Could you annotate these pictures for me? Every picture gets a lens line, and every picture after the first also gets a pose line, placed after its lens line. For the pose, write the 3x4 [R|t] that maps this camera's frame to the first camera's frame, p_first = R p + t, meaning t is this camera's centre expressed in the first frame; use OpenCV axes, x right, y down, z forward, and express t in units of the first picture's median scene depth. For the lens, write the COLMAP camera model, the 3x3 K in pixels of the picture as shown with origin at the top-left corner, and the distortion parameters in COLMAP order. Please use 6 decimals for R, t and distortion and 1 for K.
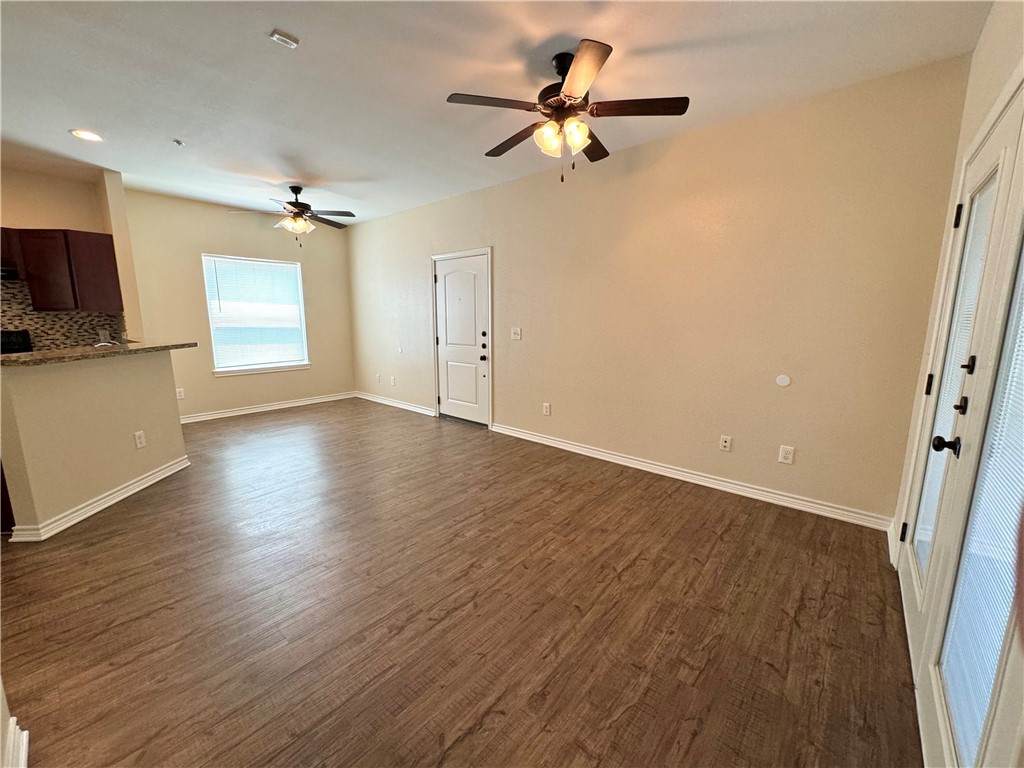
lens RADIAL K [[409.1, 0, 511.4], [0, 409.1, 384.0], [0, 0, 1]] dist [-0.000289, -0.000477]
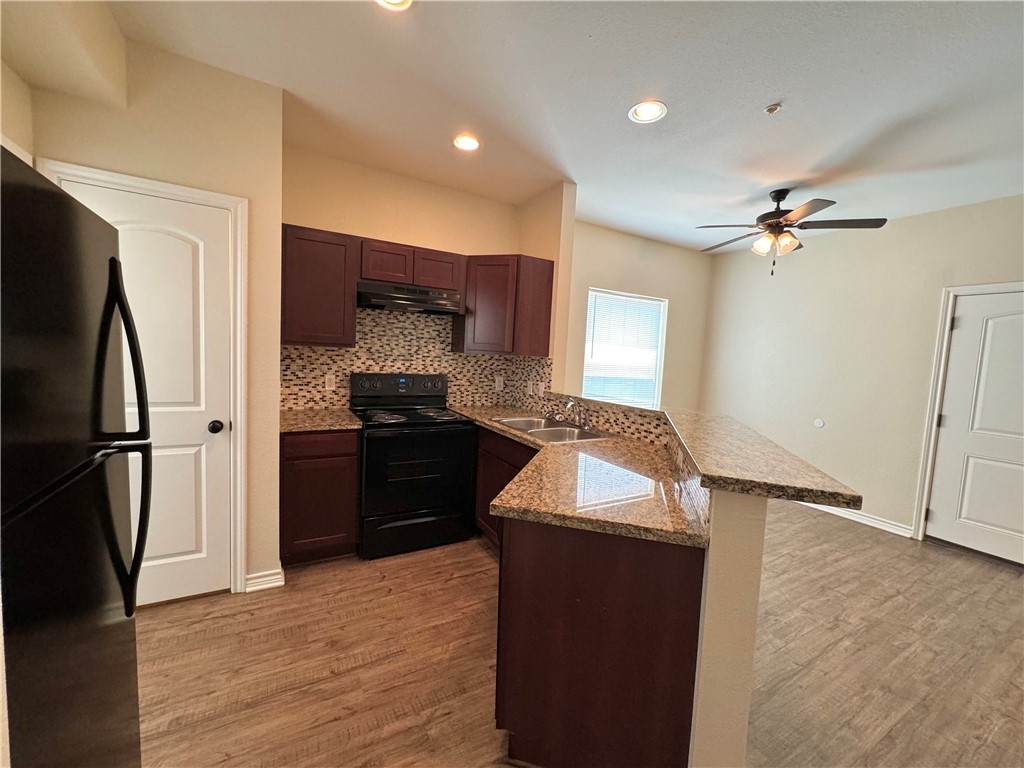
lens RADIAL K [[409.1, 0, 513.9], [0, 409.1, 384.4], [0, 0, 1]] dist [-0.000289, -0.000477]
pose [[0.939487, 0.070306, -0.335292, -1.016146], [-0.101734, 0.991821, -0.077085, -0.079270], [0.327130, 0.106531, 0.938955, 0.339764]]
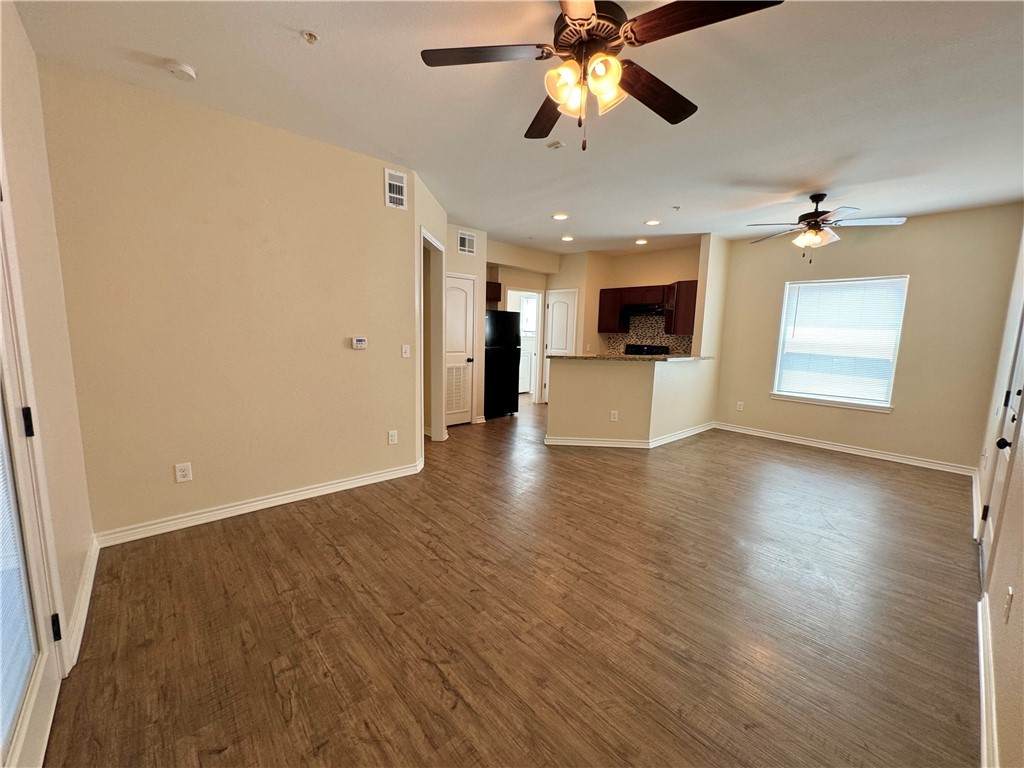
lens RADIAL K [[409.1, 0, 515.2], [0, 409.1, 386.9], [0, 0, 1]] dist [-0.000289, -0.000477]
pose [[-0.122970, 0.130437, -0.983801, 0.671643], [-0.189380, 0.970024, 0.152281, -0.141540], [0.974173, 0.205038, -0.094582, 0.791775]]
